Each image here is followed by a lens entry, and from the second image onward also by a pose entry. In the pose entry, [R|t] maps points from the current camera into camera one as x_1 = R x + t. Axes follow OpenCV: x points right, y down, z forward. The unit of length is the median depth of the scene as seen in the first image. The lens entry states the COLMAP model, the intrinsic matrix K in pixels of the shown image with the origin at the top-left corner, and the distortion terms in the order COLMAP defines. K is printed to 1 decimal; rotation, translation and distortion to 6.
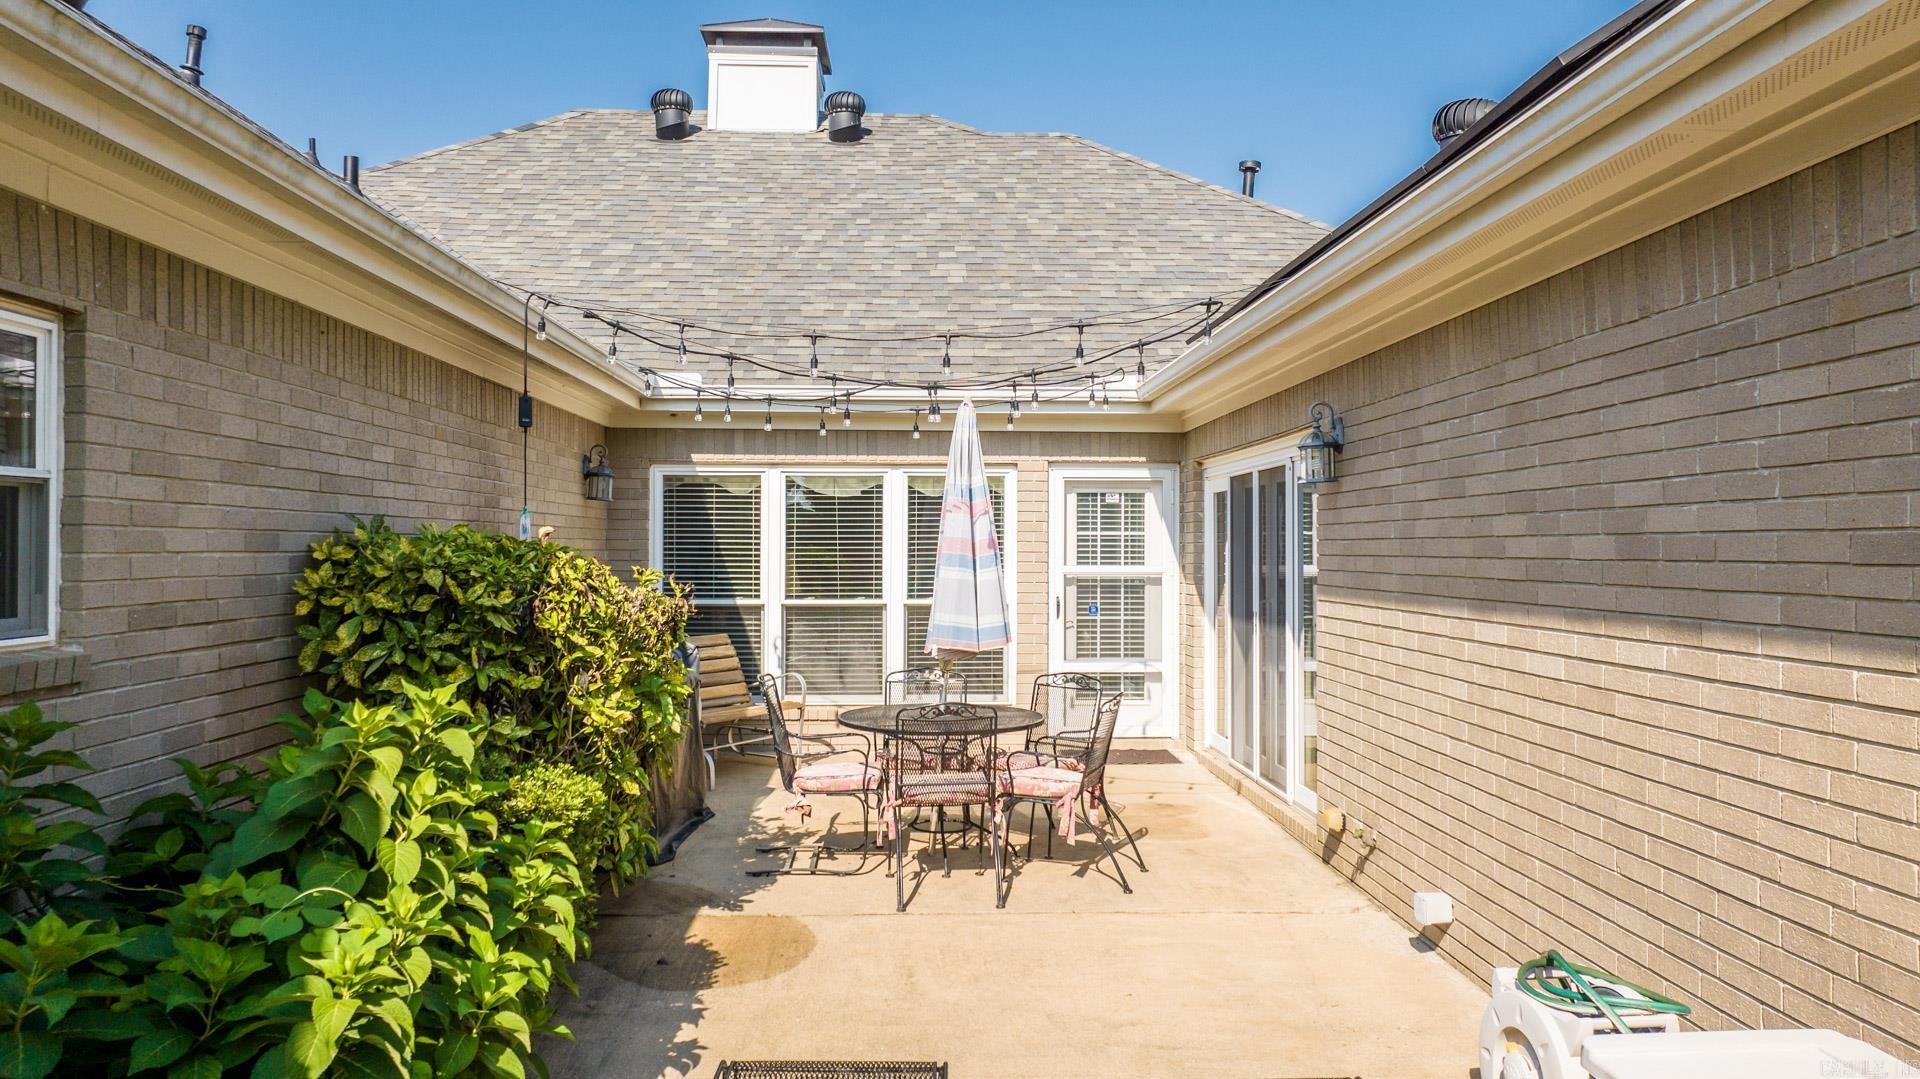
lens RADIAL K [[1372.0, 0, 960.0], [0, 1372.0, 539.5], [0, 0, 1]] dist [-0.001831, -0.037073]
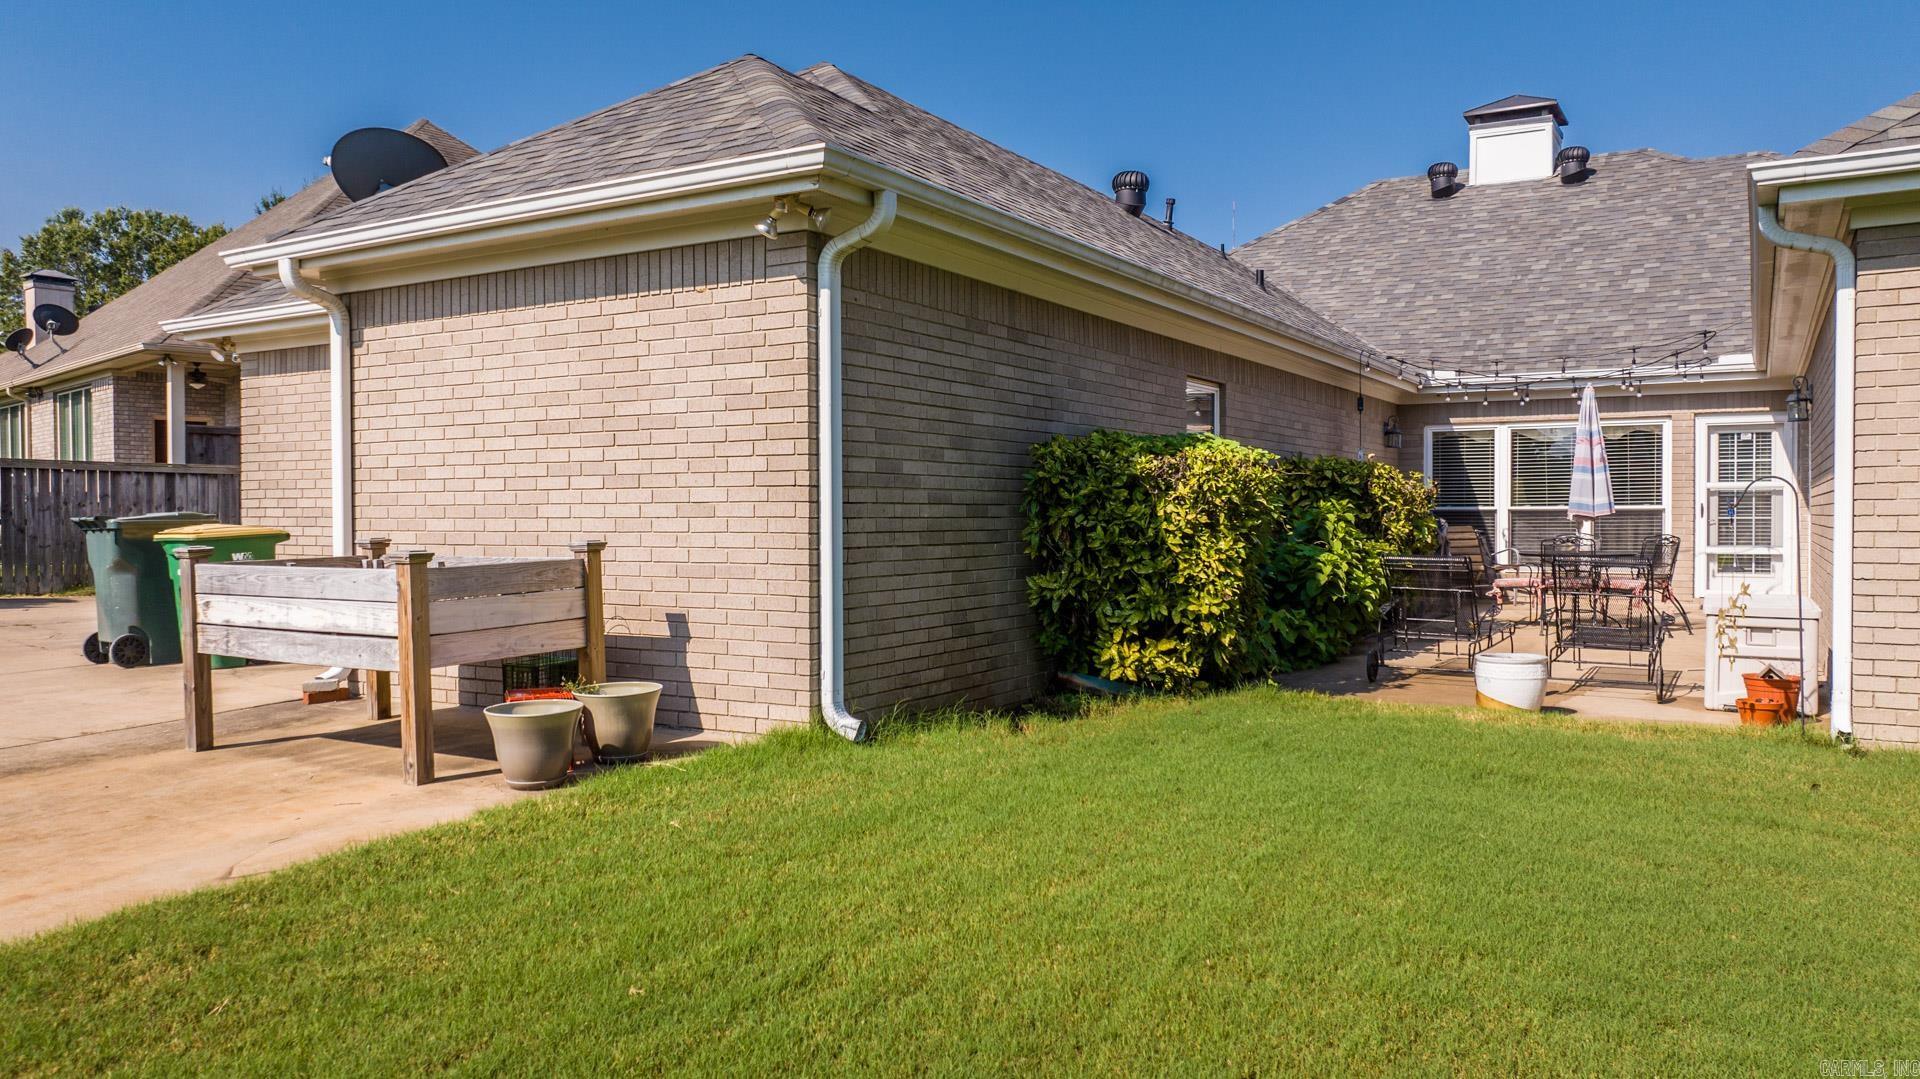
lens RADIAL K [[1372.0, 0, 960.0], [0, 1372.0, 539.5], [0, 0, 1]] dist [-0.001831, -0.037073]
pose [[0.846390, 0.002699, -0.532556, 0.177932], [0.010575, 0.999705, 0.021875, 0.039578], [0.532458, -0.024146, 0.846112, -0.688759]]
